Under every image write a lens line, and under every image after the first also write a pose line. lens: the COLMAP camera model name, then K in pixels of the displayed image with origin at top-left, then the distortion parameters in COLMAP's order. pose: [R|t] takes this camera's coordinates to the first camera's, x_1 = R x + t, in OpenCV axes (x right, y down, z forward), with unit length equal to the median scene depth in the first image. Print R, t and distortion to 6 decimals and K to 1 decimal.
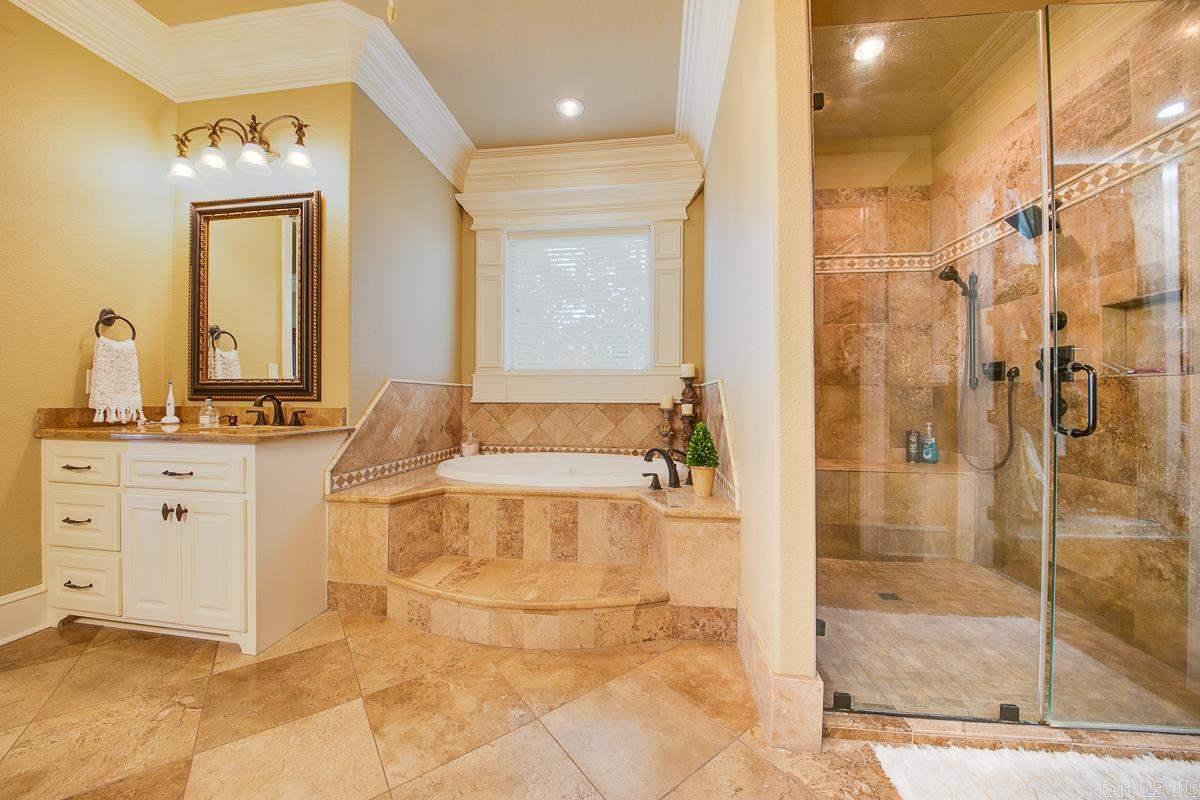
lens RADIAL K [[421.0, 0, 602.7], [0, 421.0, 398.2], [0, 0, 1]] dist [-0.003800, -0.000988]
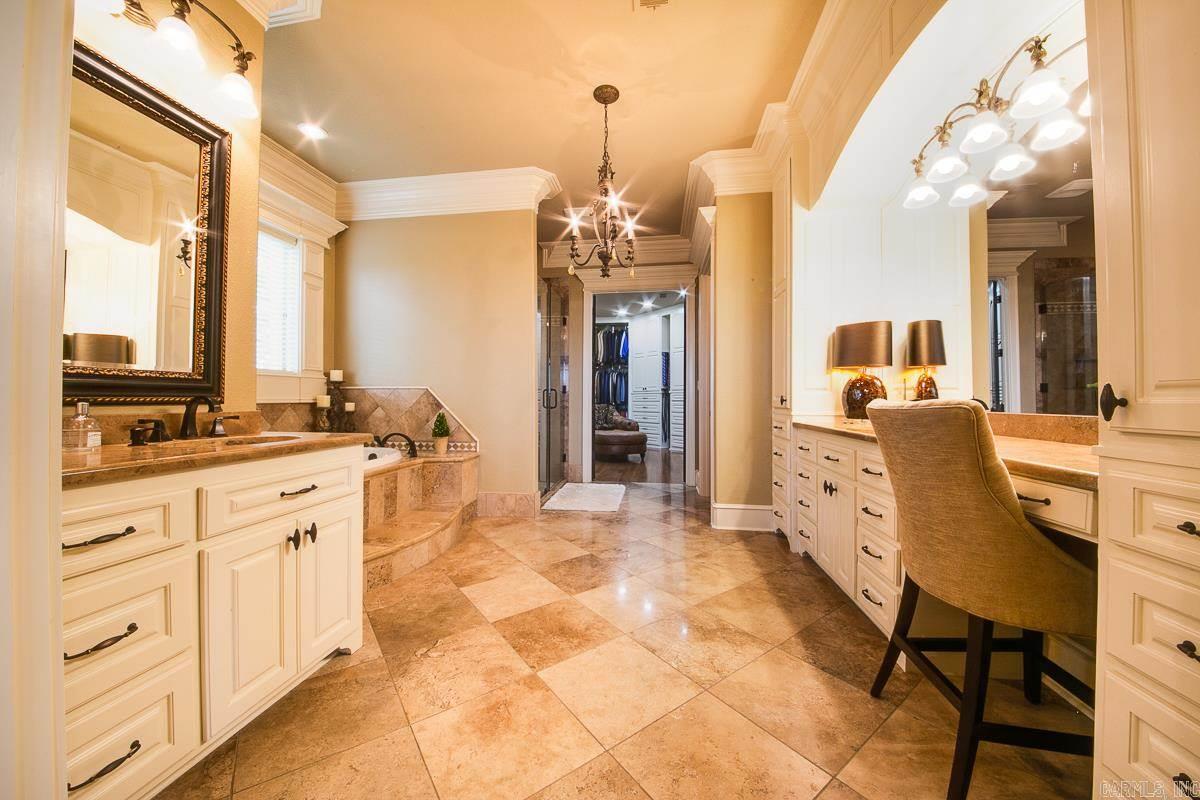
lens RADIAL K [[421.0, 0, 603.3], [0, 421.0, 395.9], [0, 0, 1]] dist [-0.003800, -0.000988]
pose [[-0.008147, 0.003454, 0.999961, -1.703718], [-0.003227, 0.999989, -0.003481, -0.008470], [-0.999962, -0.003255, -0.008135, 0.367922]]
